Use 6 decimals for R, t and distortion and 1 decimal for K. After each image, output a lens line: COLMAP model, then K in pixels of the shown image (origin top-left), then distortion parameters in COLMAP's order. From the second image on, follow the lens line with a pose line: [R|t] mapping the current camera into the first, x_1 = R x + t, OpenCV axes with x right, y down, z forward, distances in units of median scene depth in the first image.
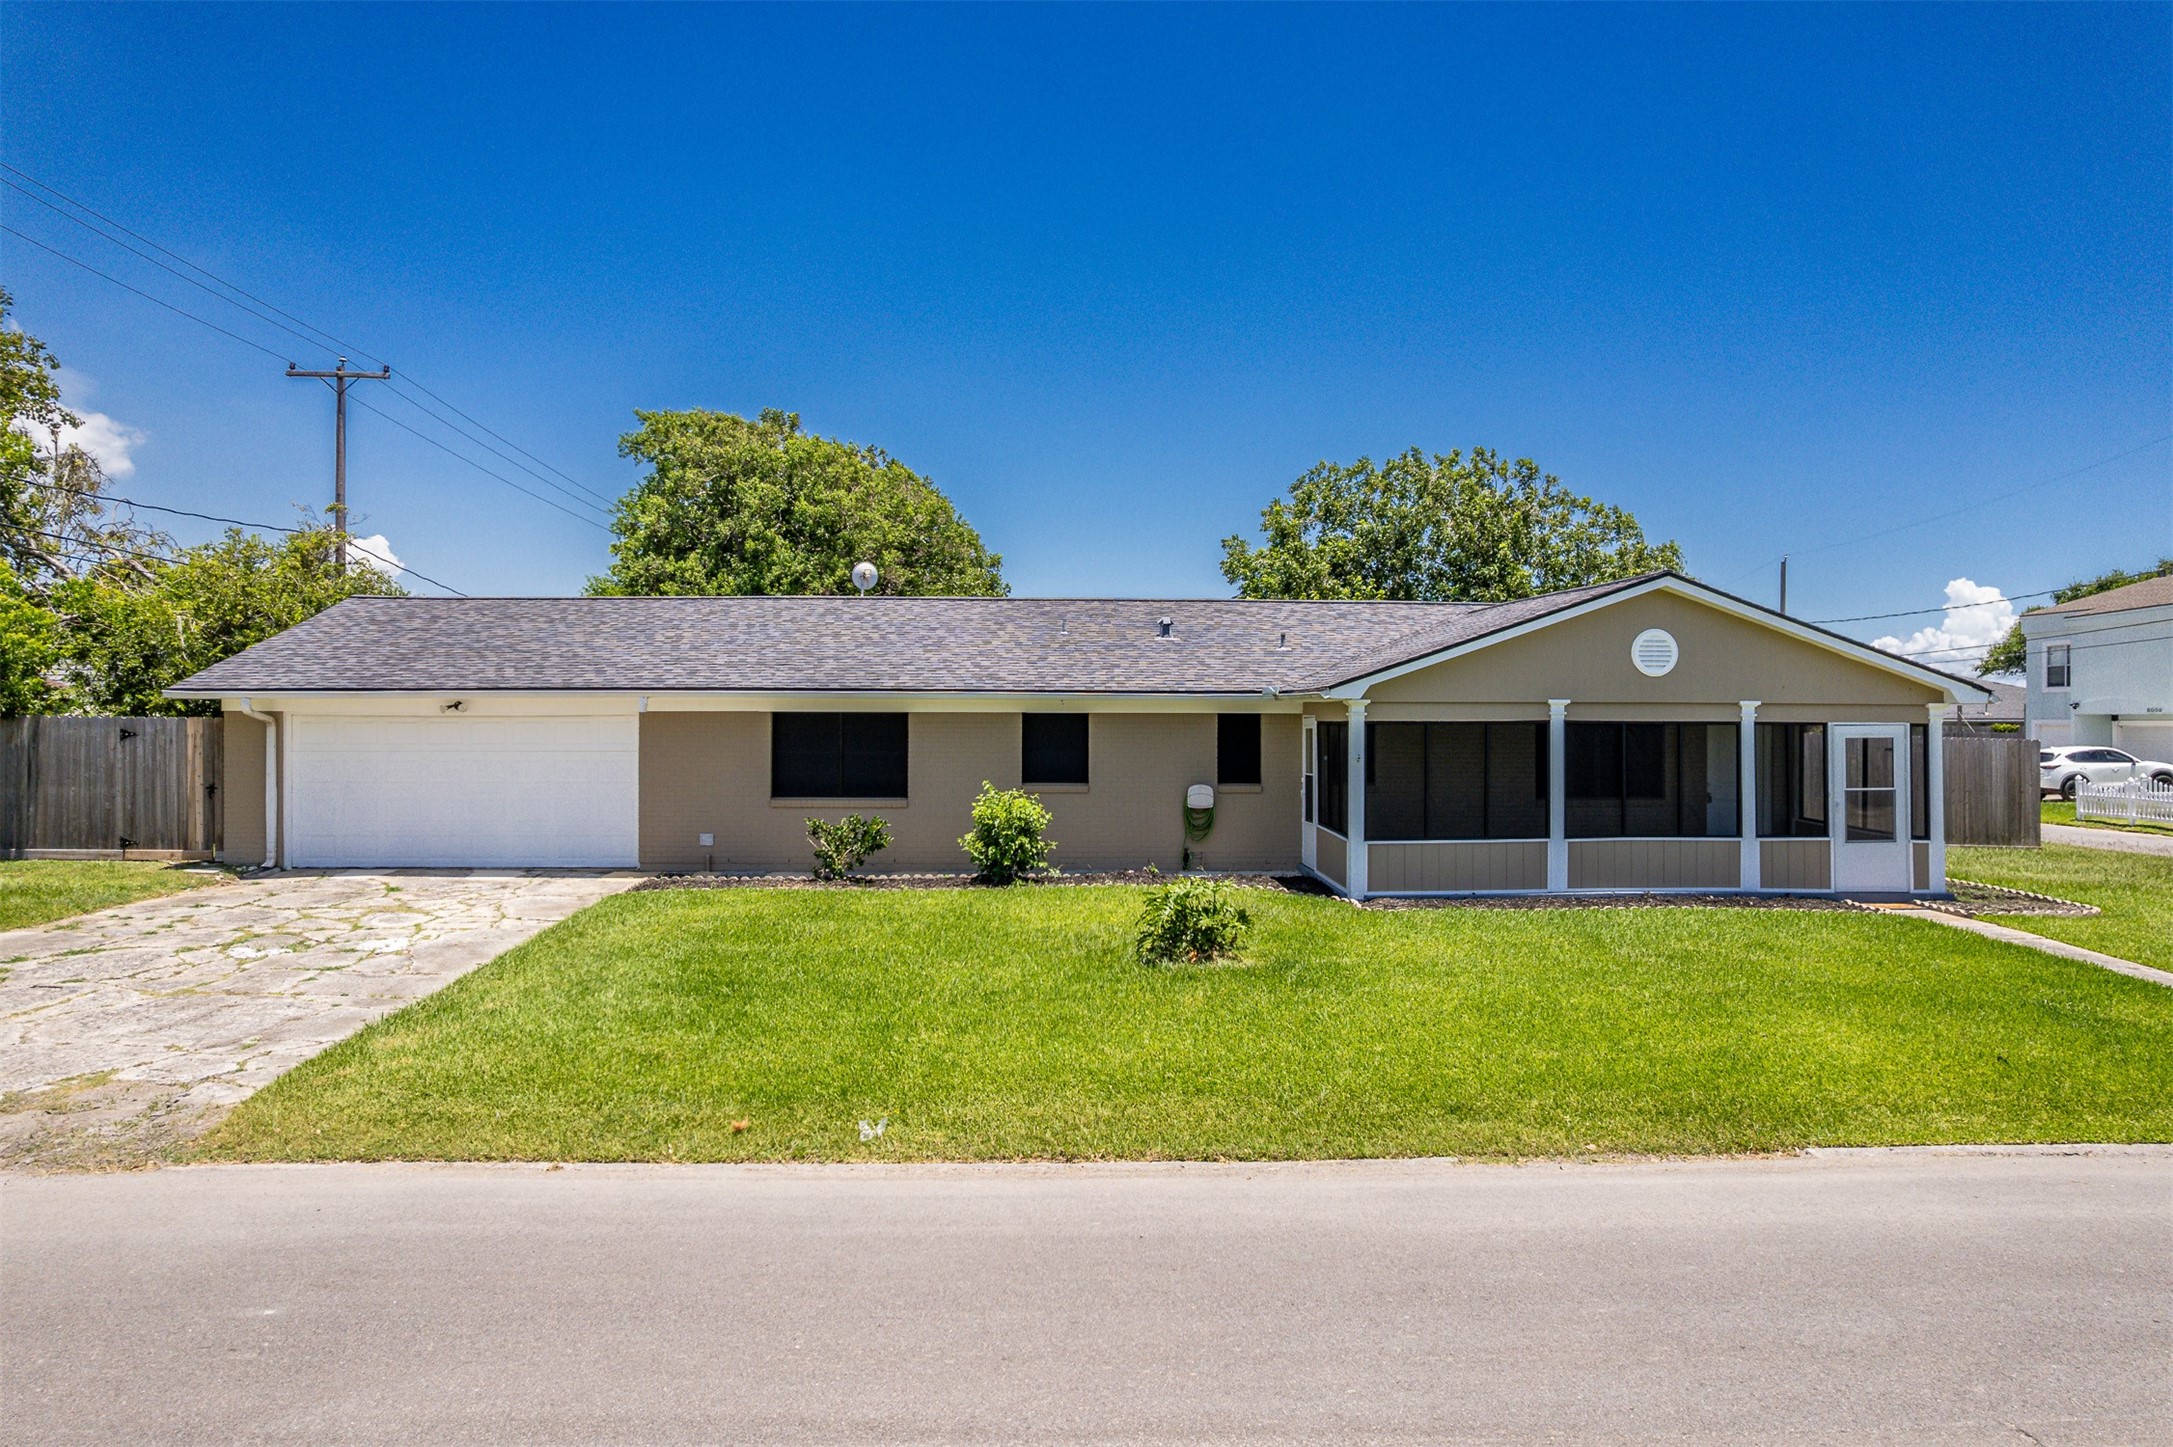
lens RADIAL K [[1389.6, 0, 1083.1], [0, 1389.6, 722.1], [0, 0, 1]] dist [-0.081813, 0.074645]
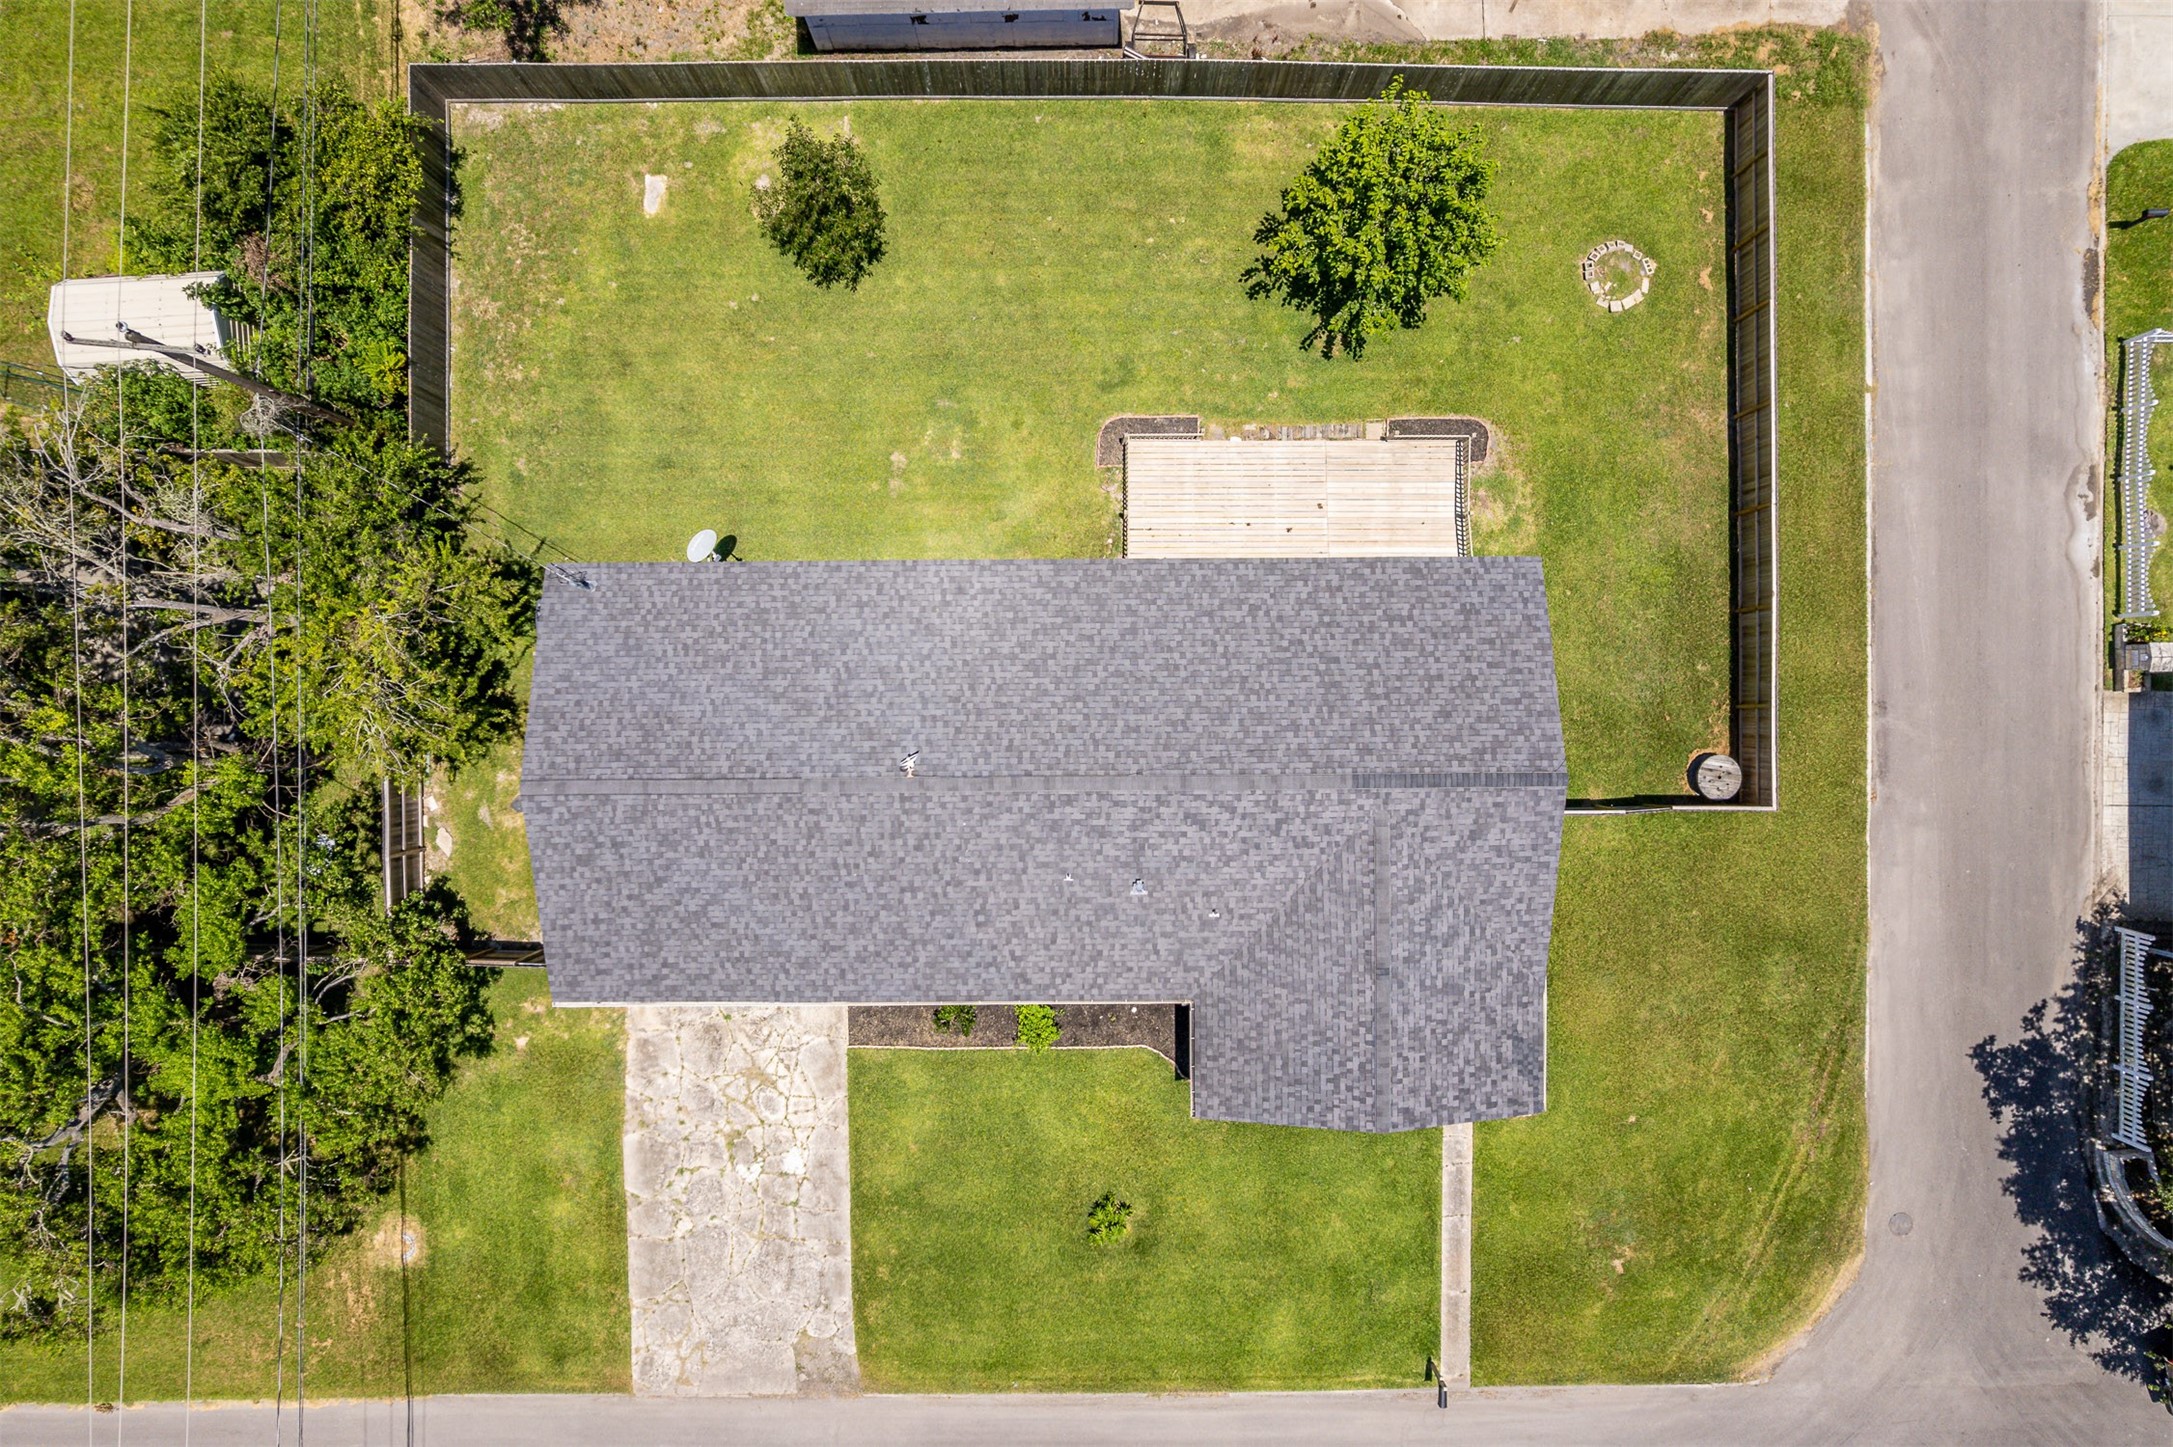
lens RADIAL K [[1396.9, 0, 1078.4], [0, 1396.9, 728.5], [0, 0, 1]] dist [-0.067580, 0.049494]
pose [[0.999430, 0.033674, -0.002336, -0.006206], [0.002929, -0.017572, 0.999841, -1.725257], [0.033627, -0.999278, -0.017660, 1.353137]]
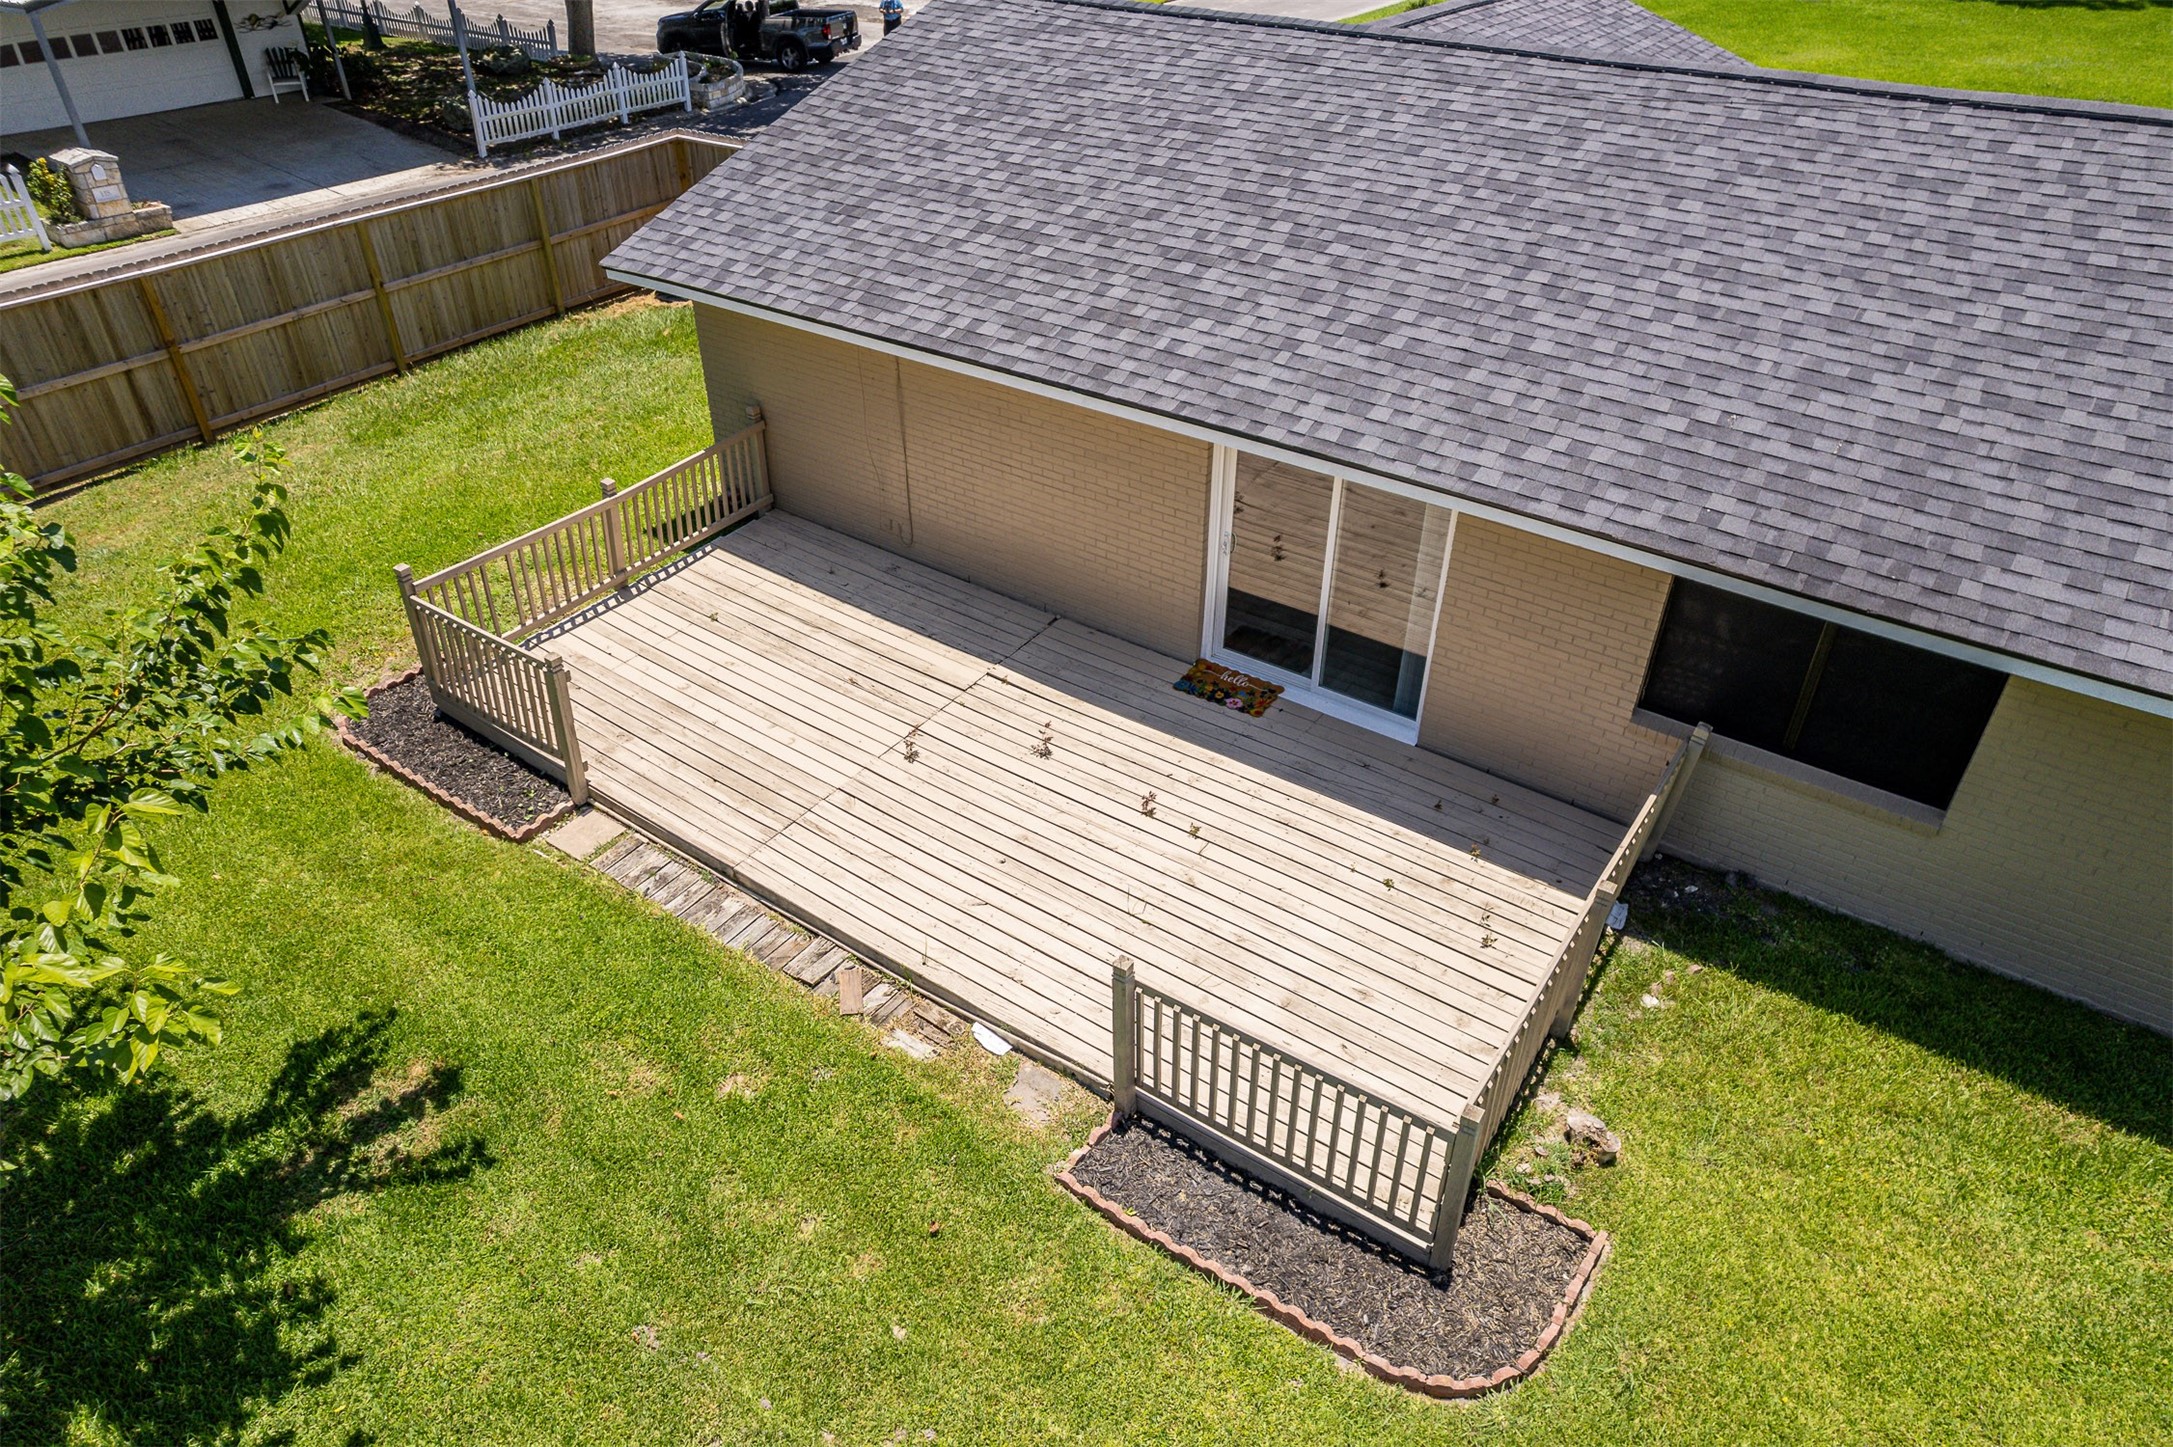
lens RADIAL K [[1389.6, 0, 1083.1], [0, 1389.6, 722.1], [0, 0, 1]] dist [-0.081813, 0.074645]
pose [[-0.796087, -0.354164, 0.490728, -0.017667], [-0.003487, 0.813547, 0.581489, -0.215085], [-0.605173, 0.461205, -0.648889, 1.925220]]
